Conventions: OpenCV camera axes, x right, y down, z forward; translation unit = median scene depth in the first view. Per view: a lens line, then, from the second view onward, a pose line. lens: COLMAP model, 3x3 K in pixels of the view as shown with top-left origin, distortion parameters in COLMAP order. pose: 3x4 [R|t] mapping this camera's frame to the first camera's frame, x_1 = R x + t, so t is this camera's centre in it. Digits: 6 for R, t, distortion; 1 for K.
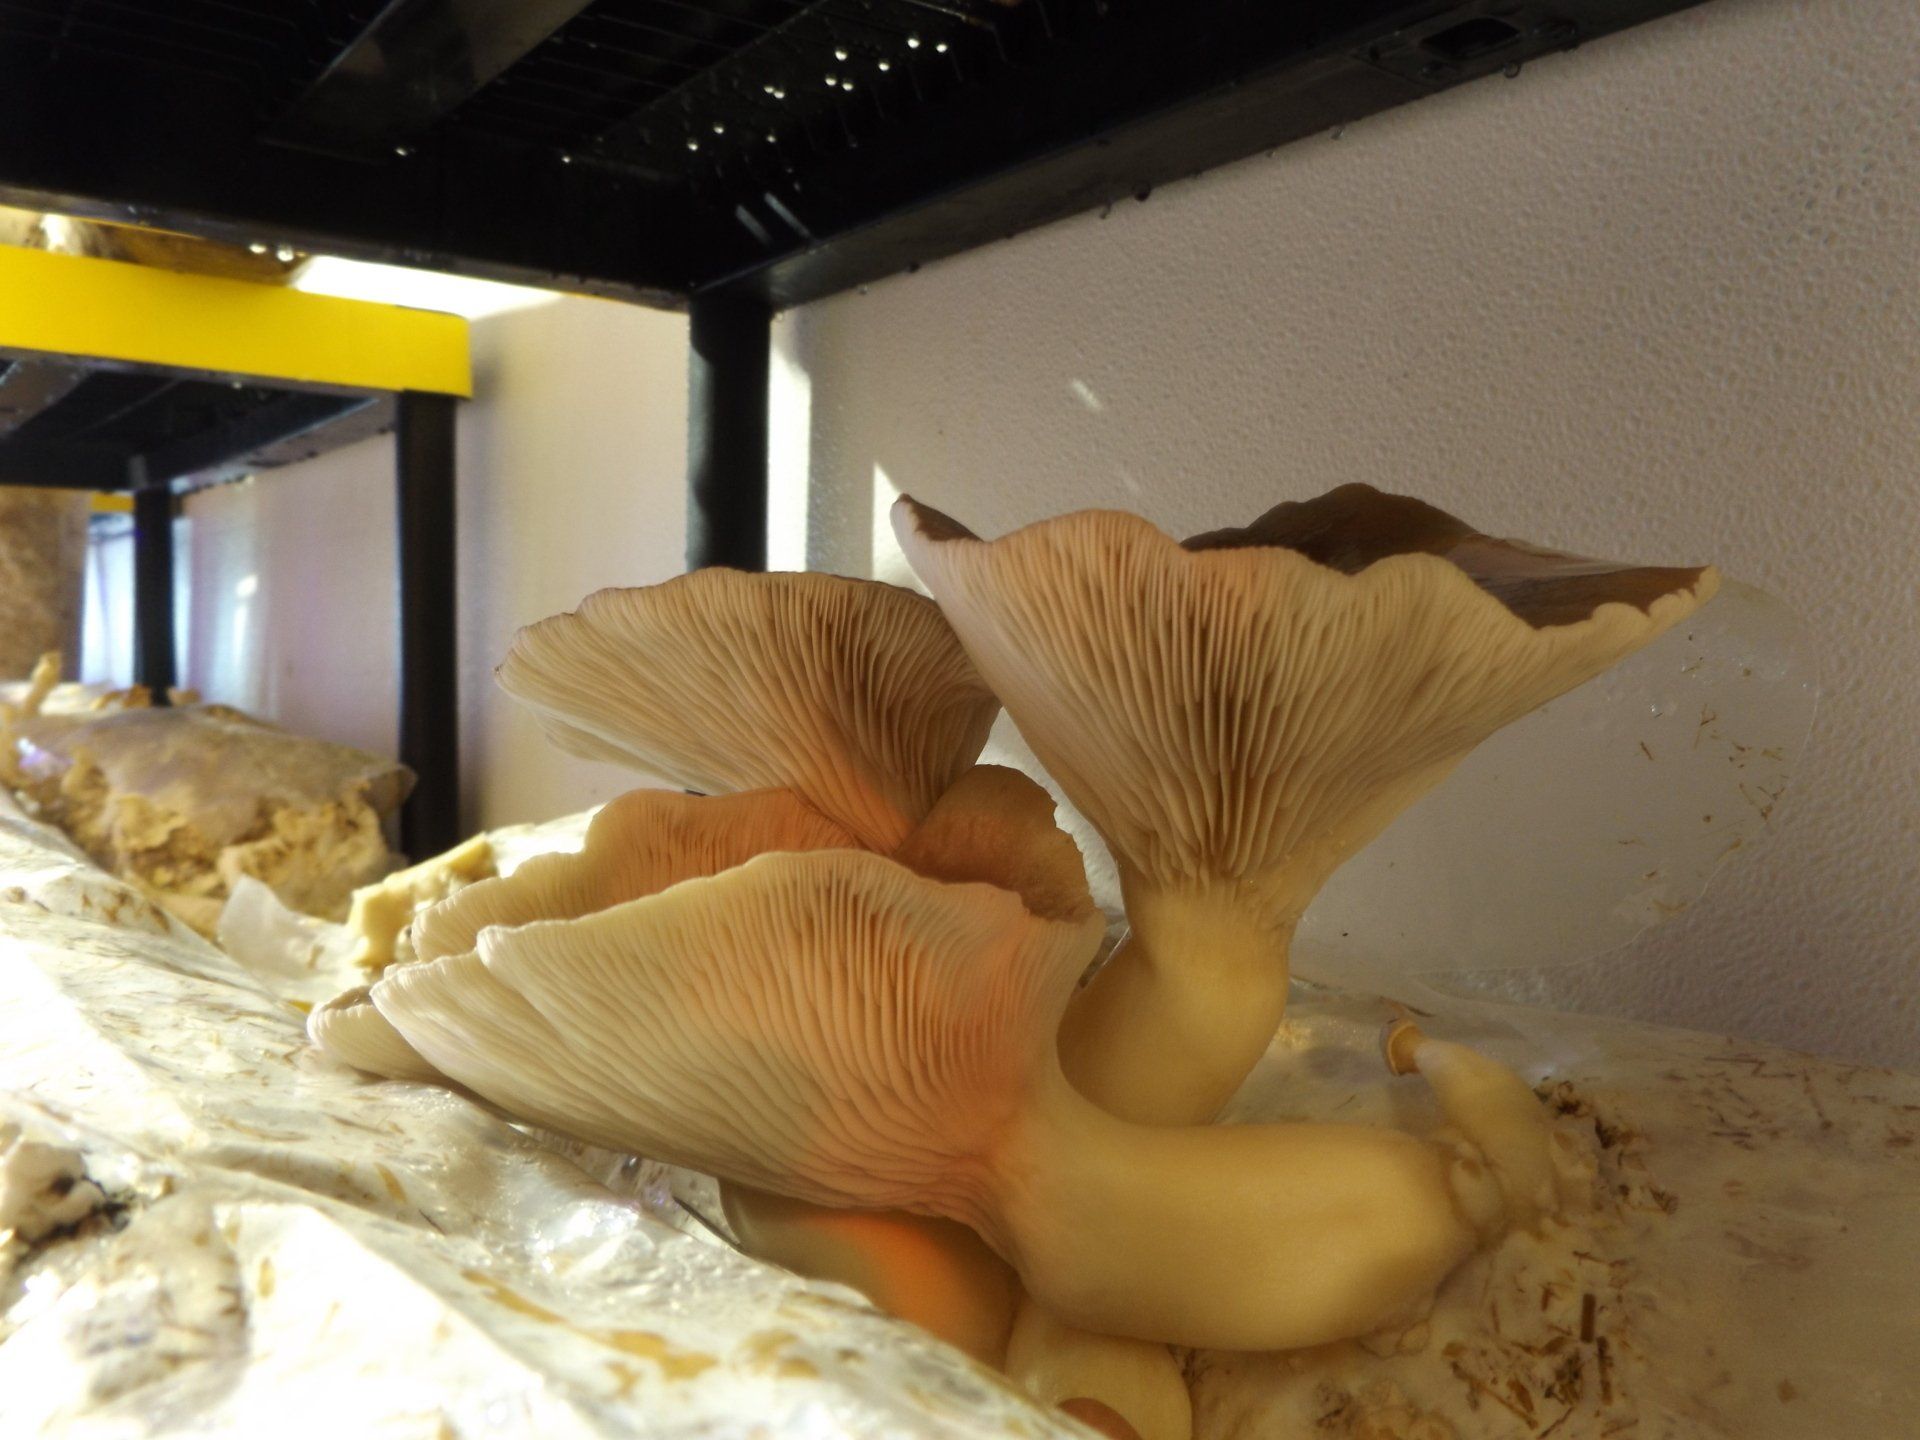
lens RADIAL K [[1586.2, 0, 960.0], [0, 1586.2, 720.0], [0, 0, 1]] dist [-0.004258, -0.010586]
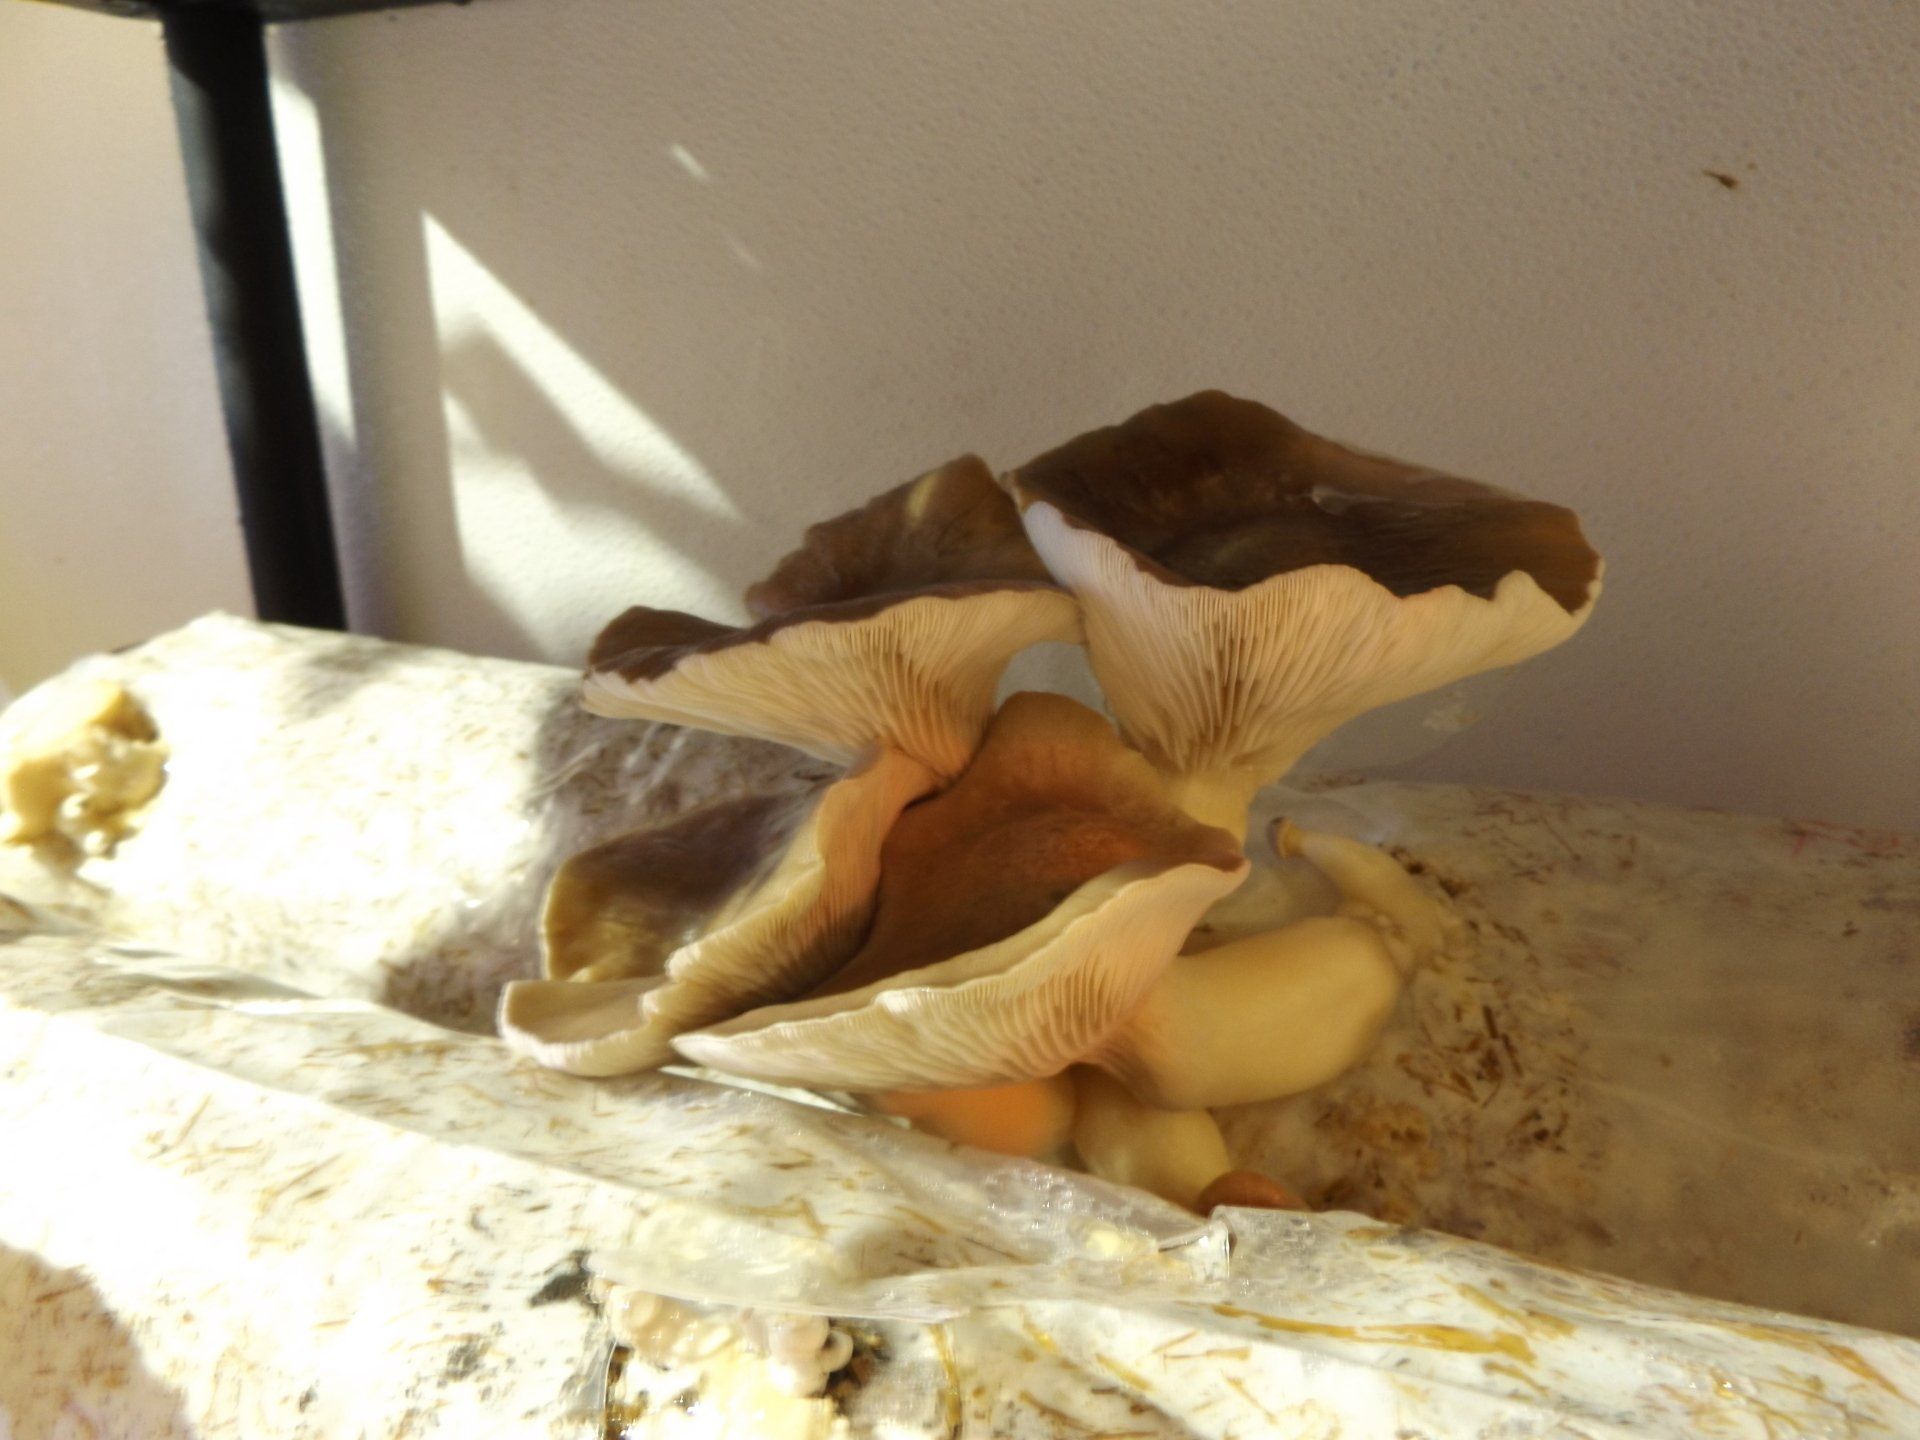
lens RADIAL K [[1484.9, 0, 960.0], [0, 1484.9, 720.0], [0, 0, 1]] dist [-0.004694, 0.002741]
pose [[0.883474, -0.163008, 0.439206, -0.587381], [0.039632, 0.960157, 0.276636, -0.292204], [-0.466801, -0.226994, 0.854734, 0.086560]]
